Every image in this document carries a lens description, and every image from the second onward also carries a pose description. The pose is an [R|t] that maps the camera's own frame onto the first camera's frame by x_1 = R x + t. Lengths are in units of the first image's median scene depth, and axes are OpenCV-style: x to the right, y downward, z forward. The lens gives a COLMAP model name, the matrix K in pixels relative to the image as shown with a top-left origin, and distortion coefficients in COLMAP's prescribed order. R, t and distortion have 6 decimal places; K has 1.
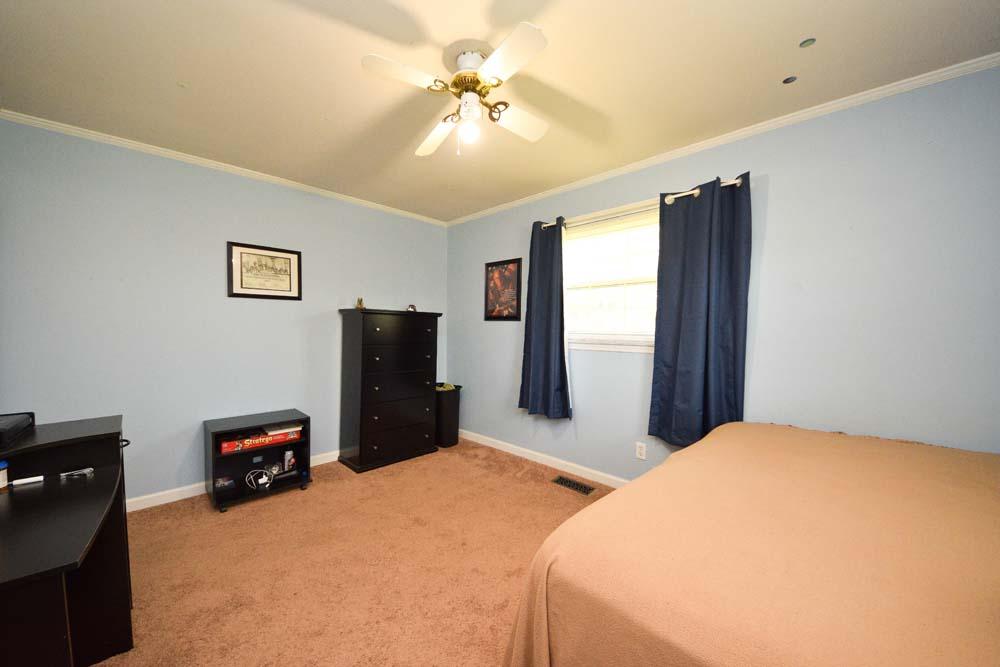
lens RADIAL K [[366.4, 0, 500.0], [0, 366.4, 333.5], [0, 0, 1]] dist [-0.000021, -0.011892]
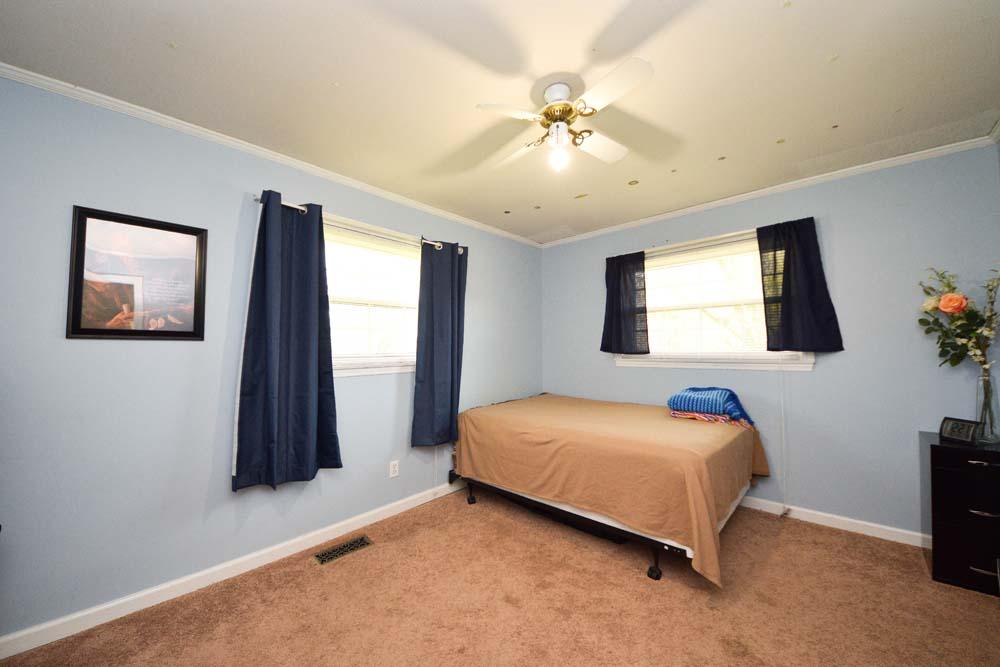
lens RADIAL K [[349.0, 0, 500.0], [0, 349.0, 333.5], [0, 0, 1]] dist [0.000186, -0.009638]
pose [[-0.022857, 0.036787, 0.999062, -0.613202], [0.030063, 0.998896, -0.036093, -0.016080], [-0.999287, 0.029210, -0.023937, 0.709057]]
